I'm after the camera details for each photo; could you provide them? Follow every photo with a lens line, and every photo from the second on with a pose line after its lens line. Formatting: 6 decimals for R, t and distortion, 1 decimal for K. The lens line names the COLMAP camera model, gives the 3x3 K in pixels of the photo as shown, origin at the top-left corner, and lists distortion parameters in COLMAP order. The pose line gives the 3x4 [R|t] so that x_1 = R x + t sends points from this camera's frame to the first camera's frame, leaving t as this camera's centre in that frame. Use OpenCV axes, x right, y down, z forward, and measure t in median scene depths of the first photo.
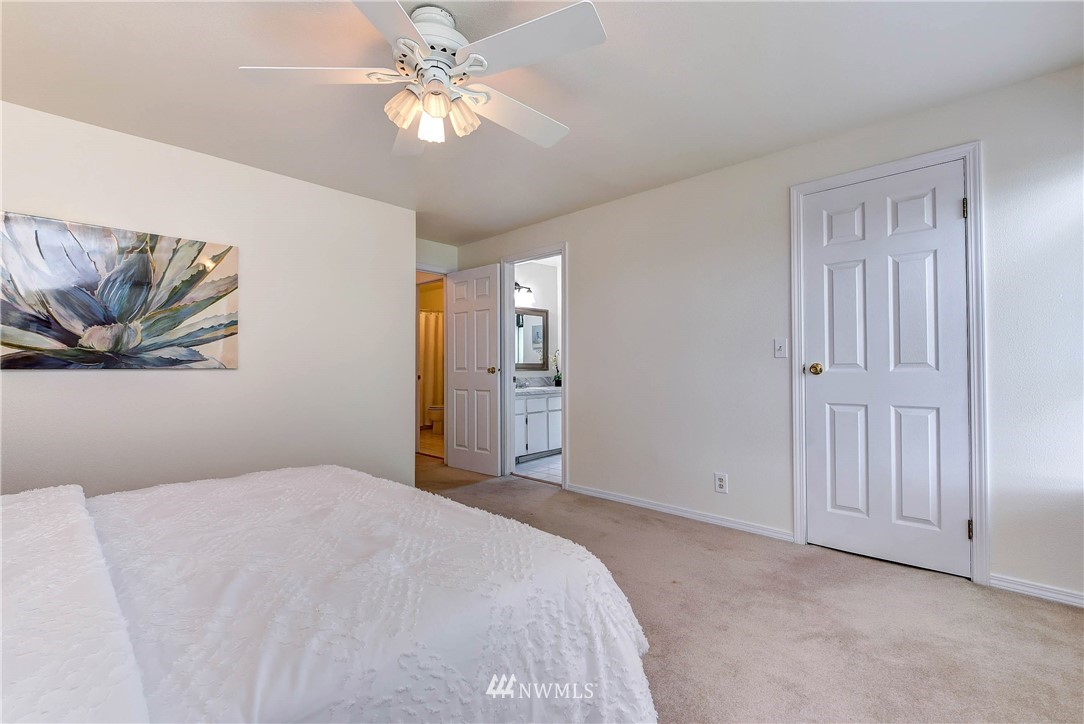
lens RADIAL K [[481.5, 0, 541.8], [0, 481.5, 363.9], [0, 0, 1]] dist [0.000136, -0.000208]
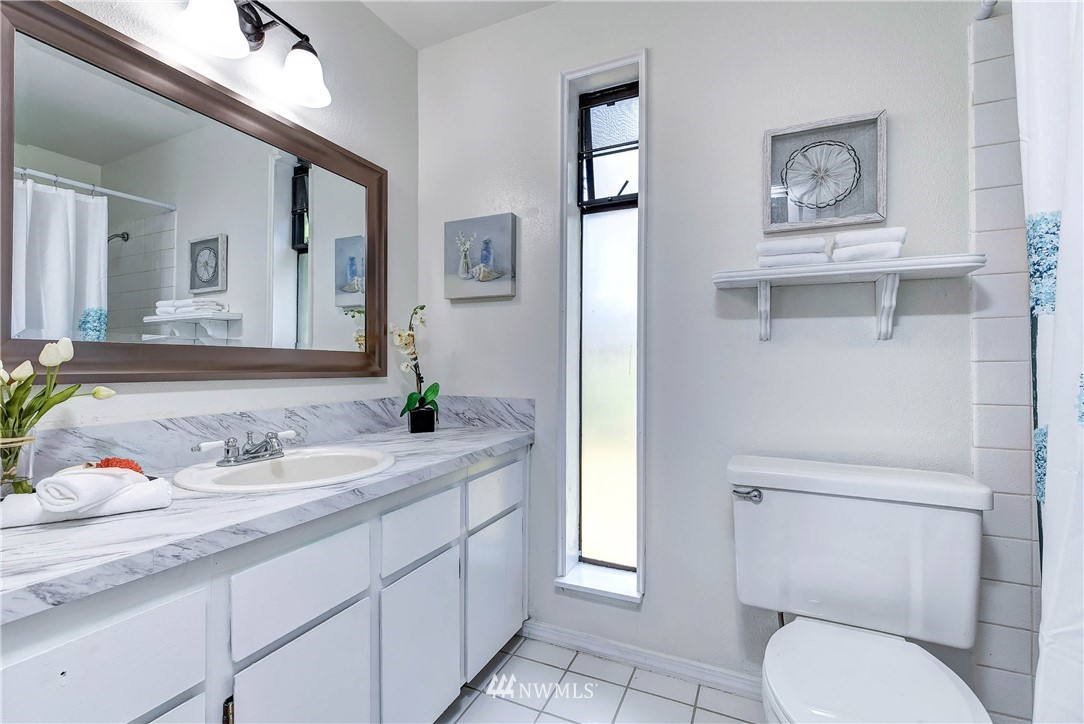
lens RADIAL K [[481.5, 0, 543.6], [0, 481.5, 359.6], [0, 0, 1]] dist [0.000136, -0.000208]
pose [[0.941920, 0.003644, 0.335819, 0.005813], [-0.009251, 0.999843, 0.015099, -0.001582], [-0.335711, -0.017329, 0.941806, 0.688099]]
